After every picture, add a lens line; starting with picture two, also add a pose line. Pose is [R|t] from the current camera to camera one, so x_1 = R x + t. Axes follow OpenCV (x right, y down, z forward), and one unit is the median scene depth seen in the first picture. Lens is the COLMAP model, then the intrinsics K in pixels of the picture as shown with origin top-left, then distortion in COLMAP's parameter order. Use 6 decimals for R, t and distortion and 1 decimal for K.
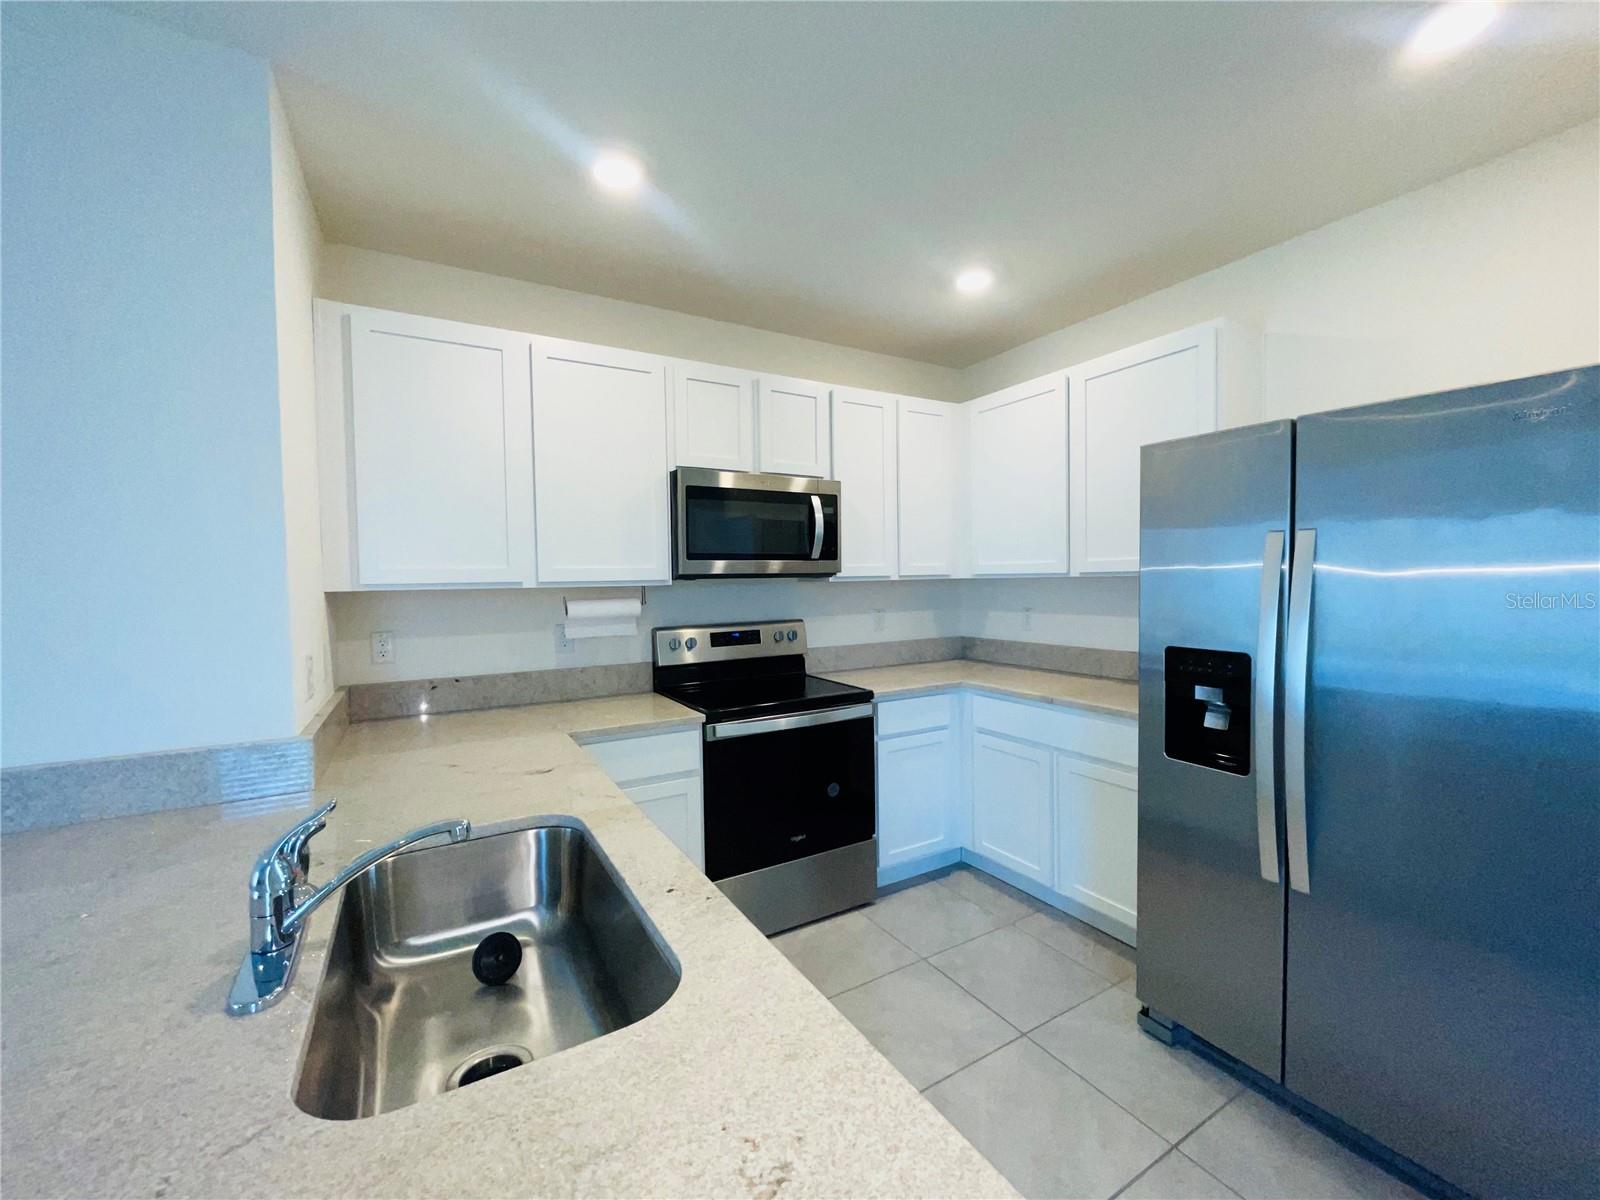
lens RADIAL K [[646.4, 0, 799.0], [0, 646.4, 594.8], [0, 0, 1]] dist [-0.002950, -0.000877]
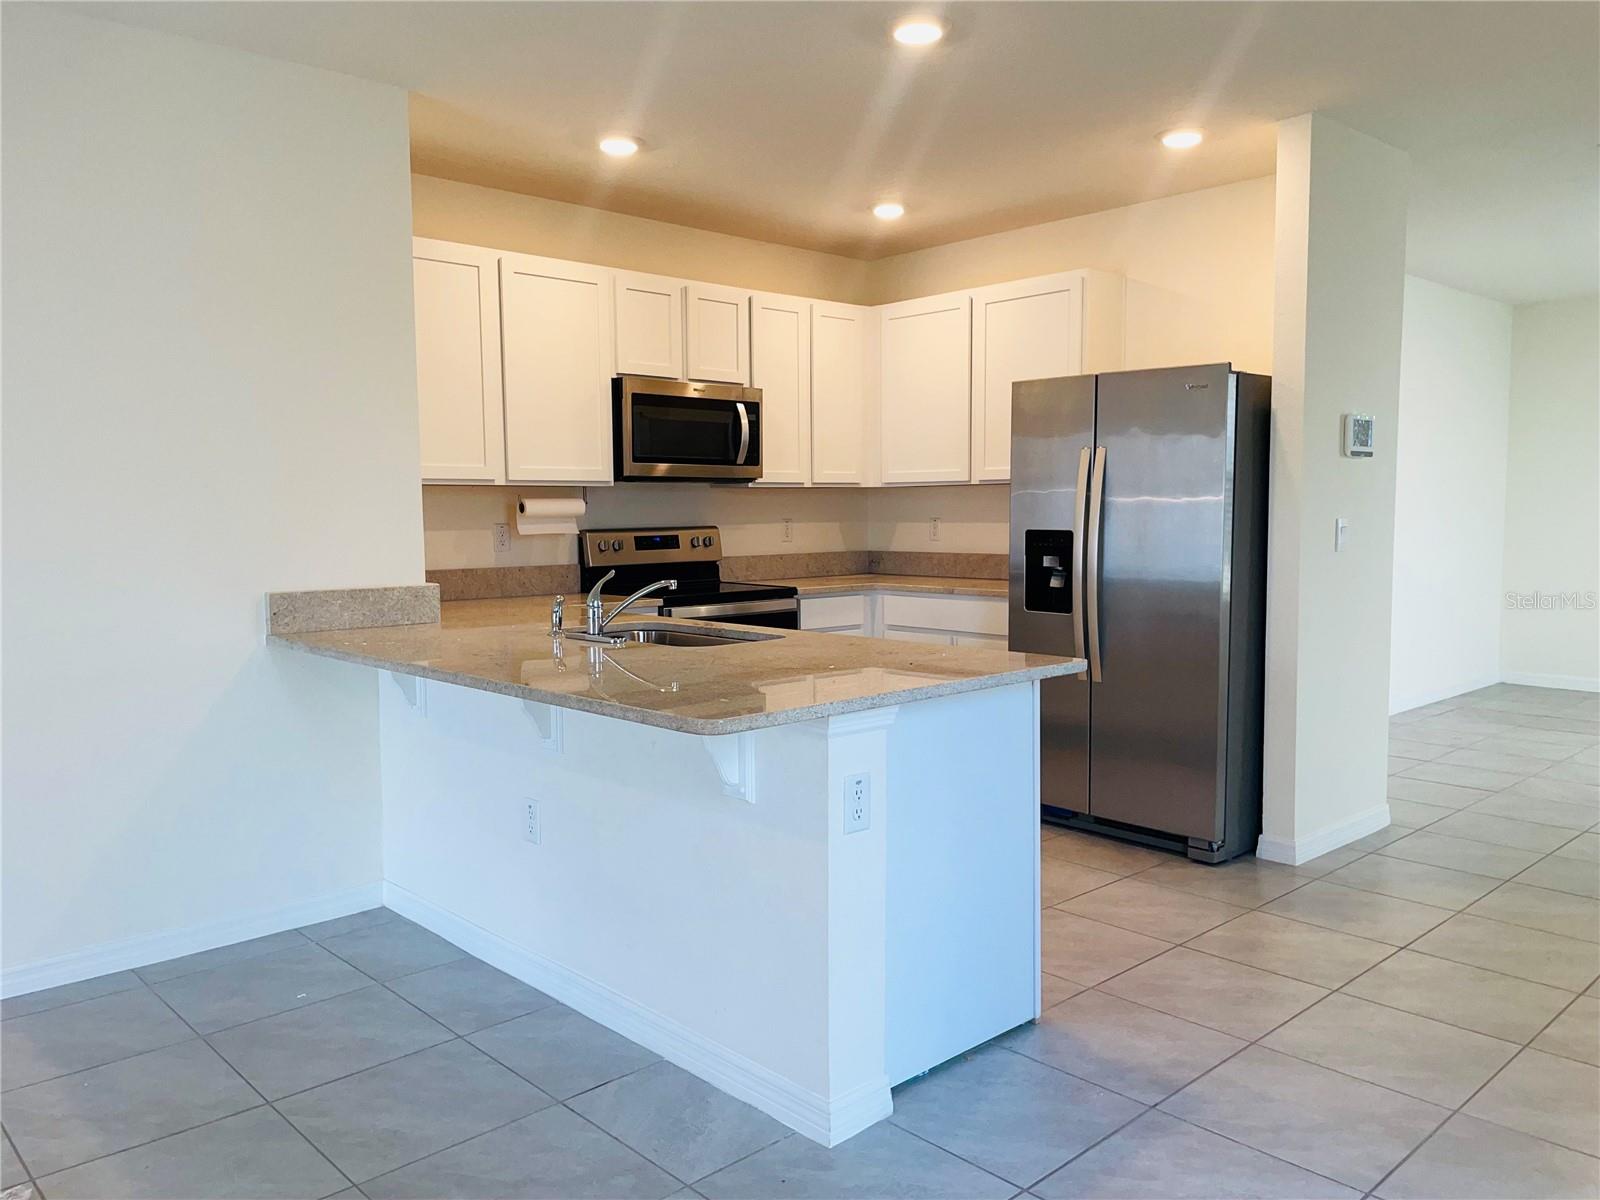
lens RADIAL K [[1206.0, 0, 798.9], [0, 1206.0, 605.3], [0, 0, 1]] dist [0.064792, -0.081847]
pose [[0.976514, -0.009805, 0.215232, -0.346600], [-0.001794, 0.998559, 0.053632, 0.077095], [-0.215448, -0.052759, 0.975089, -1.063887]]
